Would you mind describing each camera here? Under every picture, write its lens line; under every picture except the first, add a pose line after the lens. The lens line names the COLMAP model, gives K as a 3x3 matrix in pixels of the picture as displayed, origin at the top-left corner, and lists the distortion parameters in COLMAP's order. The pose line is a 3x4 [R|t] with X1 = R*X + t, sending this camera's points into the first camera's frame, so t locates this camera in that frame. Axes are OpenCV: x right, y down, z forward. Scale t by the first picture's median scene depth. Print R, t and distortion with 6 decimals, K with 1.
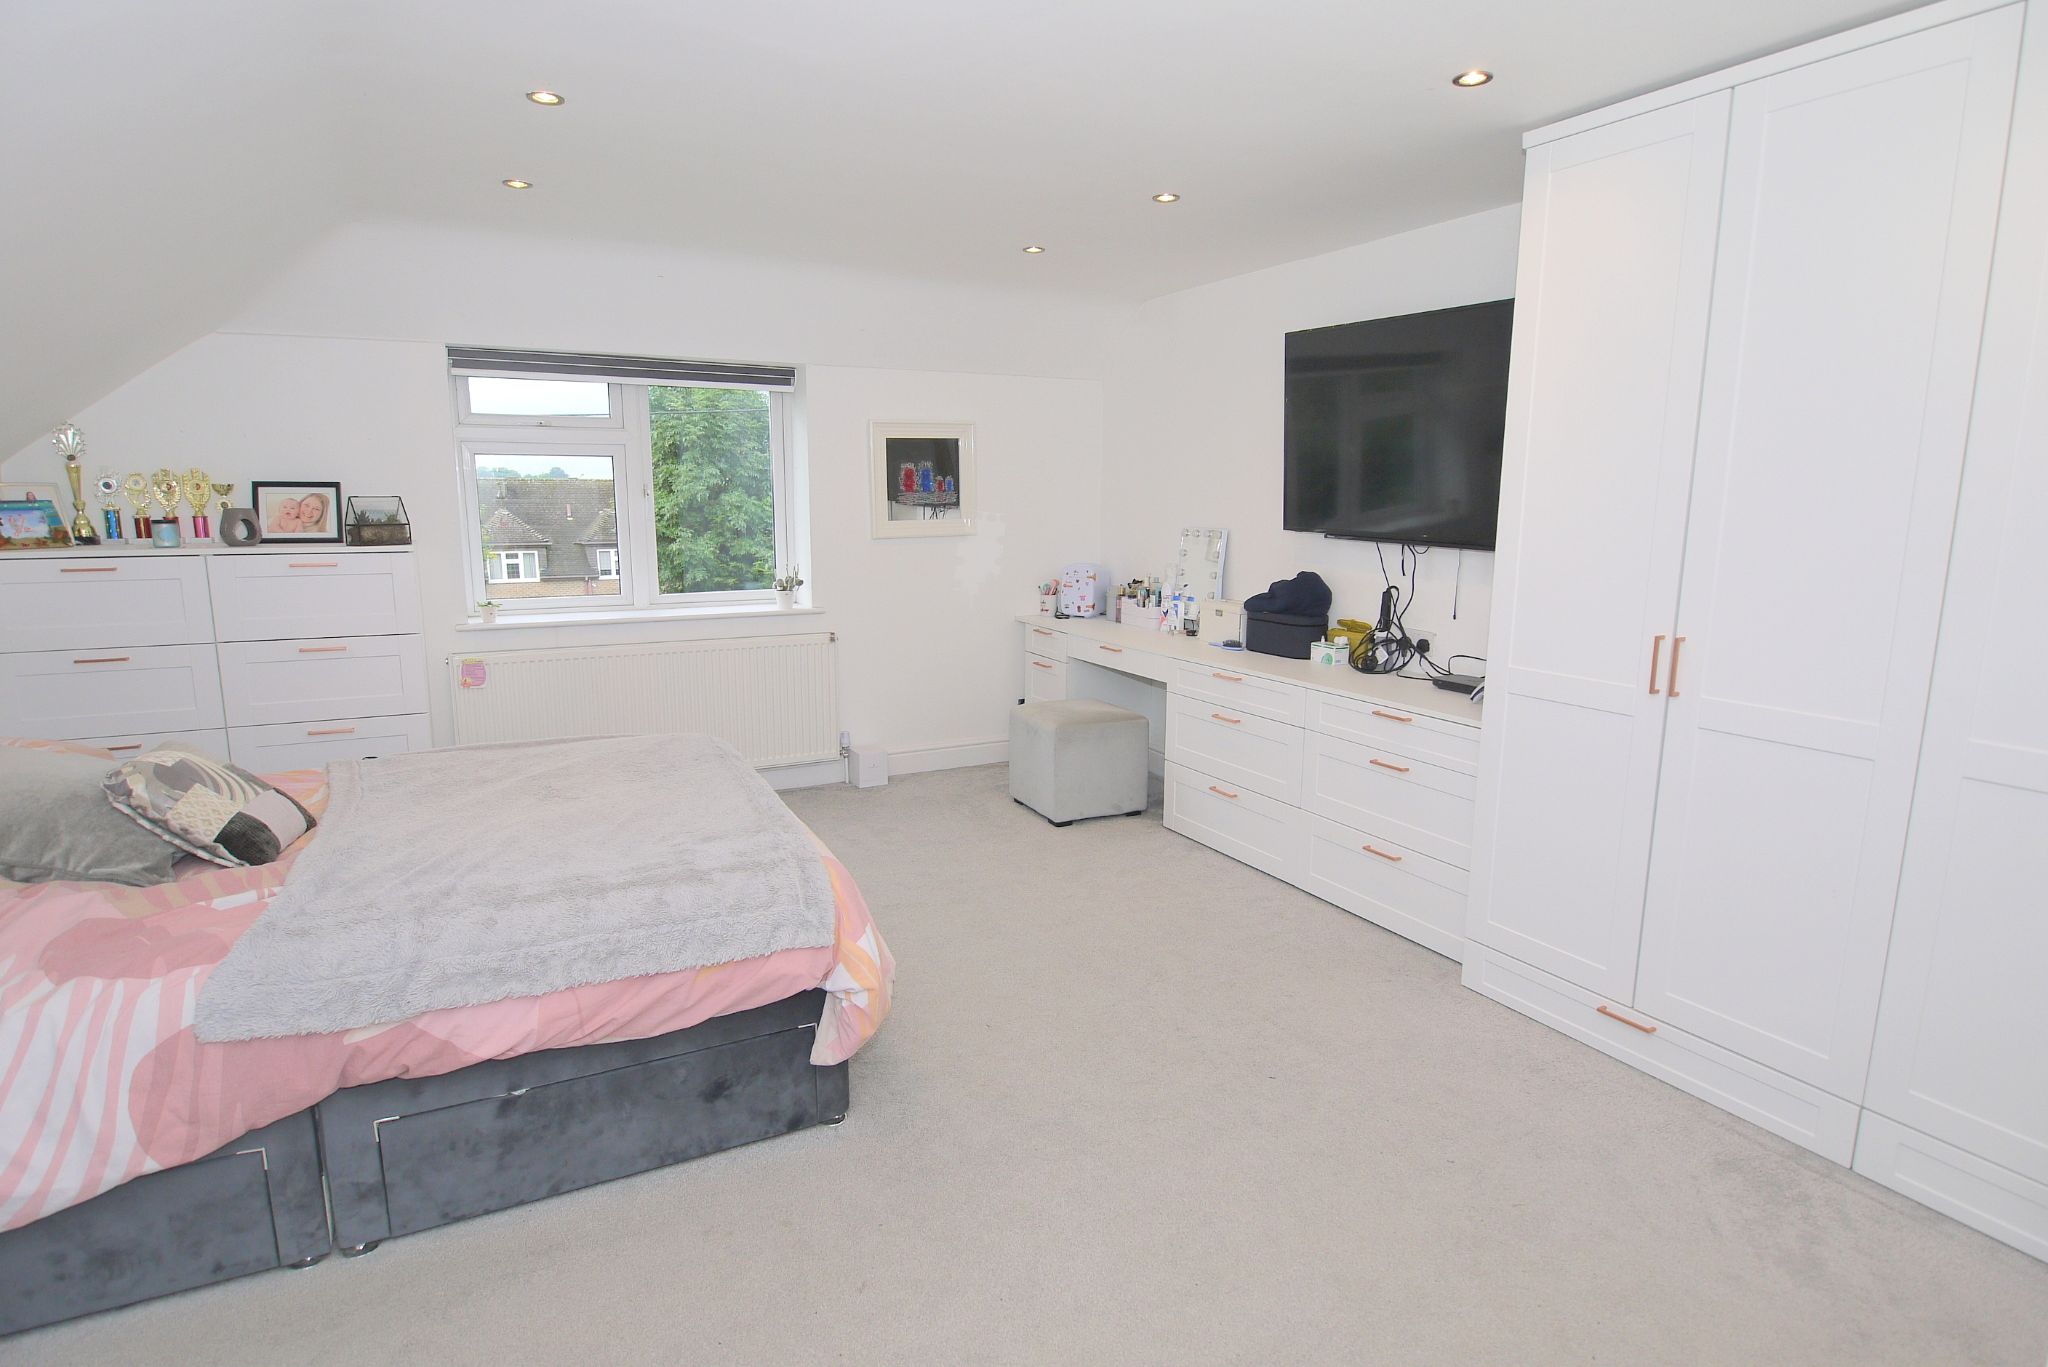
lens RADIAL K [[1093.5, 0, 1027.6], [0, 1093.5, 685.2], [0, 0, 1]] dist [-0.009995, -0.004008]
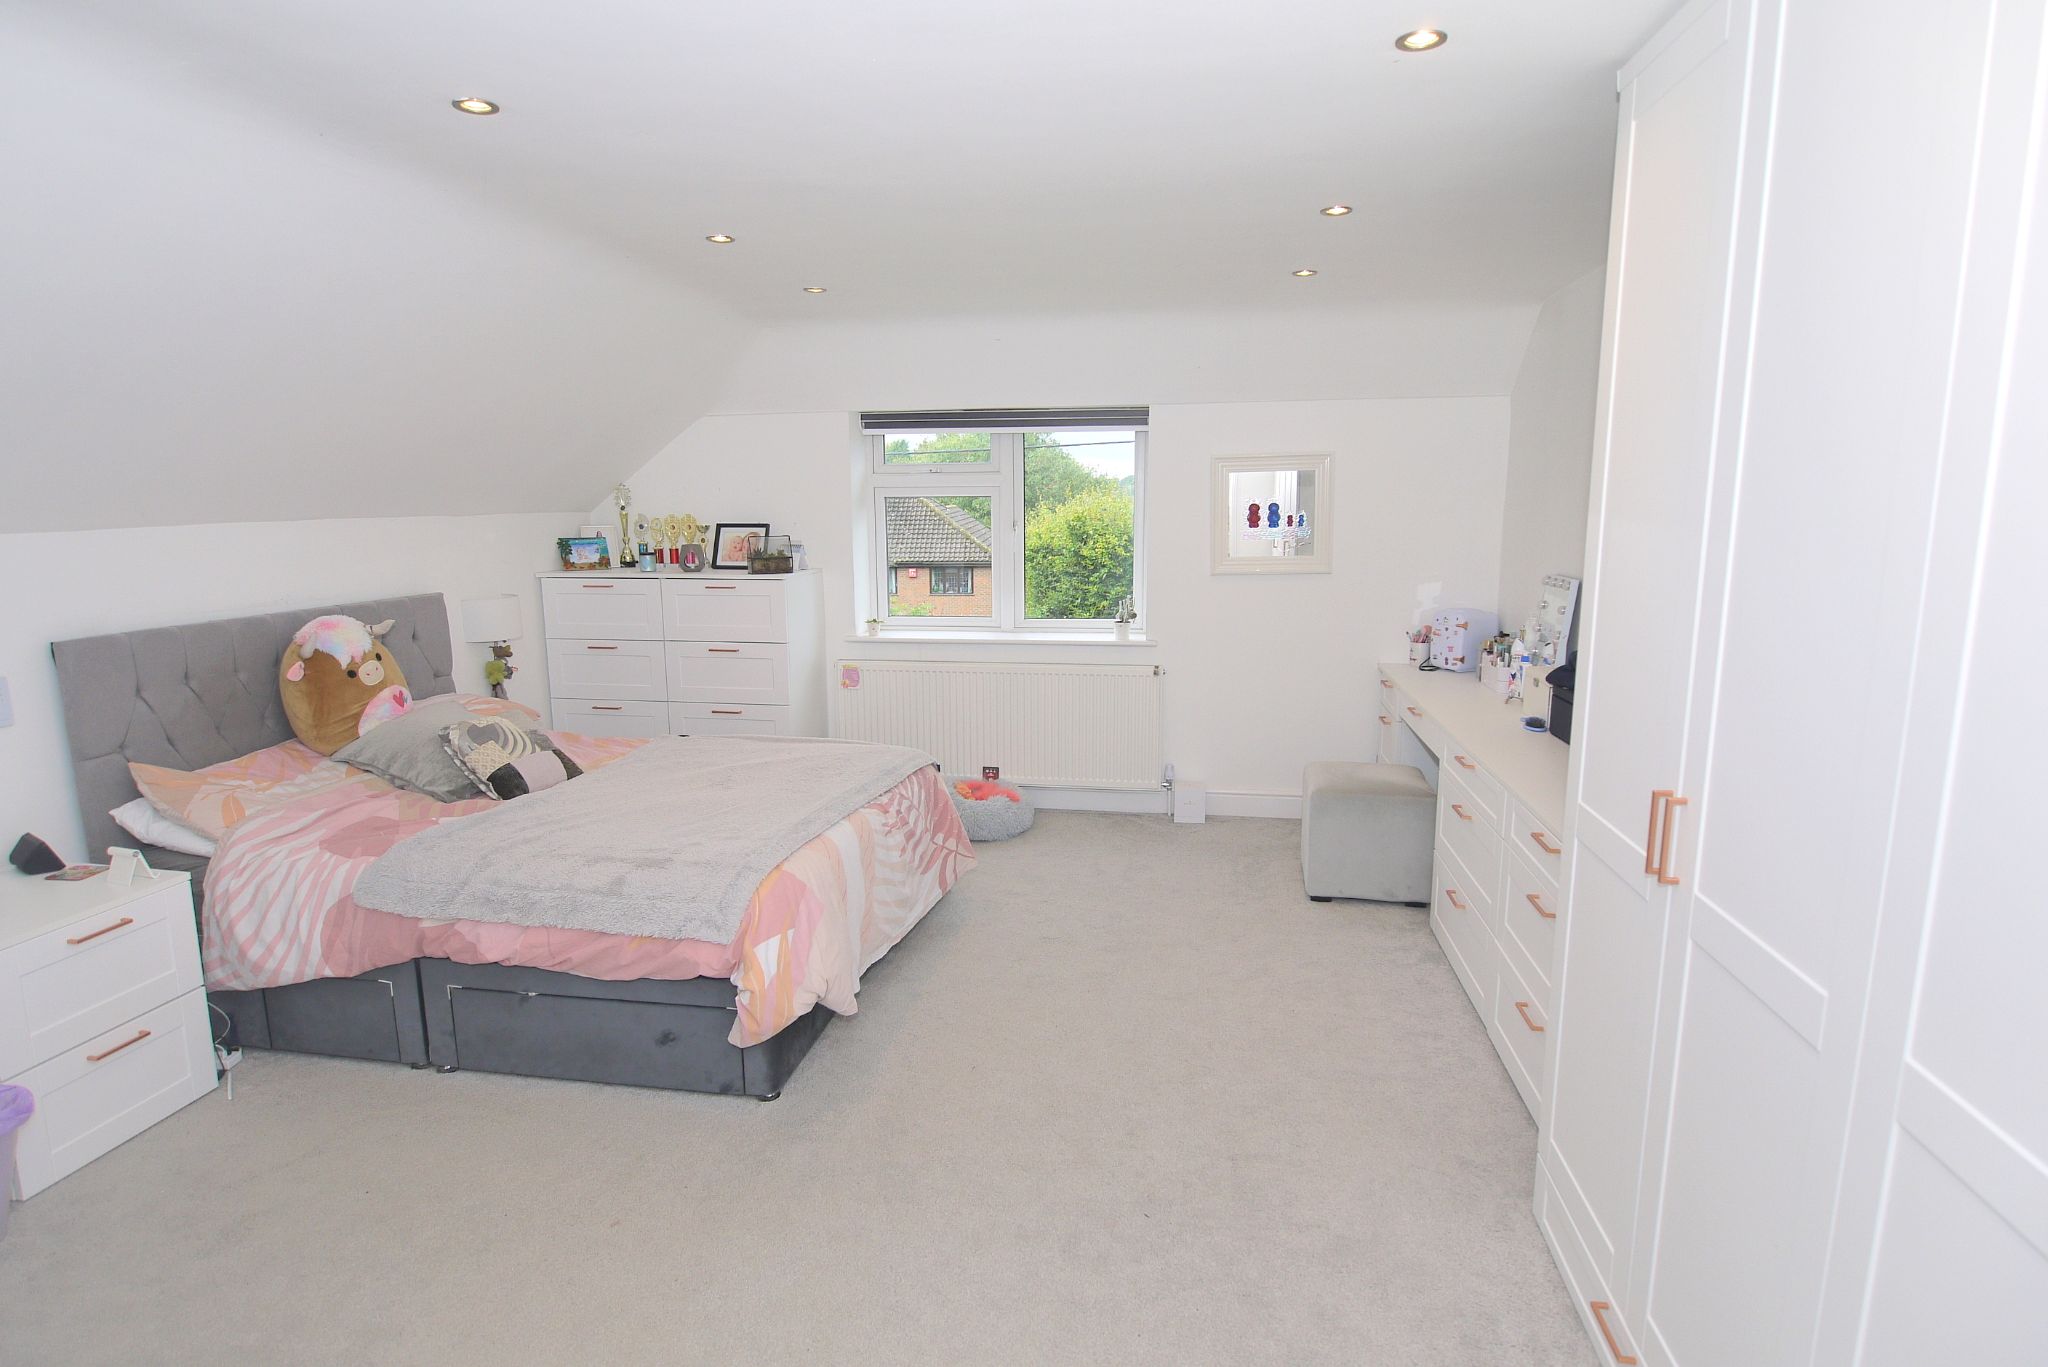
lens RADIAL K [[1093.5, 0, 1021.3], [0, 1093.5, 683.4], [0, 0, 1]] dist [-0.009995, -0.004008]
pose [[0.787696, 0.092619, -0.609062, 0.464540], [-0.096591, 0.994974, 0.026383, -0.063108], [0.608444, 0.038048, 0.792684, 0.156260]]
